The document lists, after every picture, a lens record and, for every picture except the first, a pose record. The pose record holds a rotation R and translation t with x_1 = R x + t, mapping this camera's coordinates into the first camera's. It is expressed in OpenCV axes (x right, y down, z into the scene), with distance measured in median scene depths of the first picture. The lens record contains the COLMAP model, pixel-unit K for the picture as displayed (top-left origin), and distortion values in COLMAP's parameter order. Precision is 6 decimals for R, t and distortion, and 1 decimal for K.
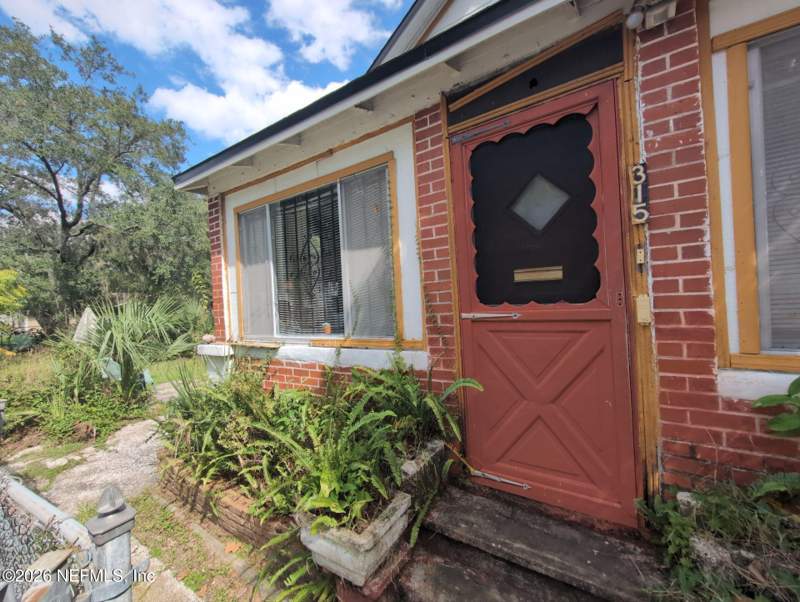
lens RADIAL K [[331.1, 0, 400.0], [0, 331.1, 301.0], [0, 0, 1]] dist [0.011719, -0.005364]
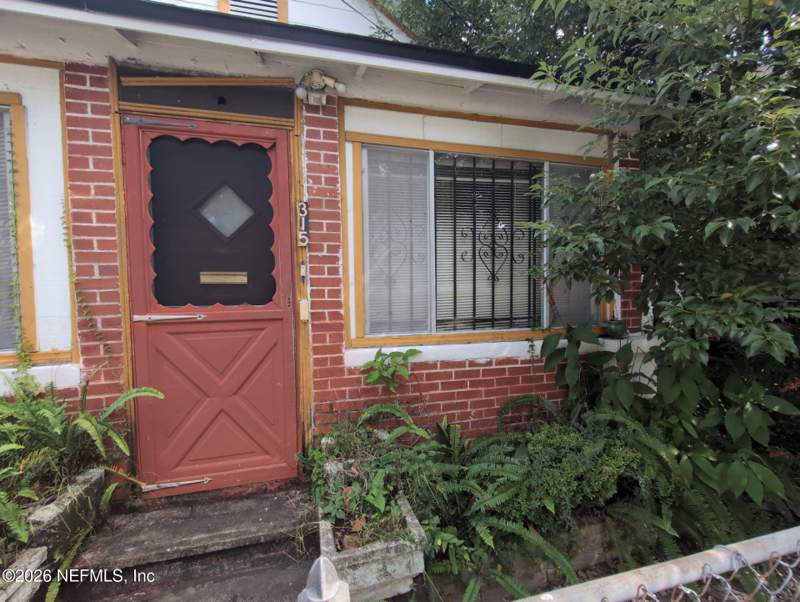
lens RADIAL K [[331.1, 0, 400.0], [0, 331.1, 301.0], [0, 0, 1]] dist [0.011719, -0.005364]
pose [[0.660136, 0.016964, 0.750955, -0.017233], [-0.014475, 0.999847, -0.009862, -0.003555], [-0.751007, -0.004360, 0.660280, -0.150113]]
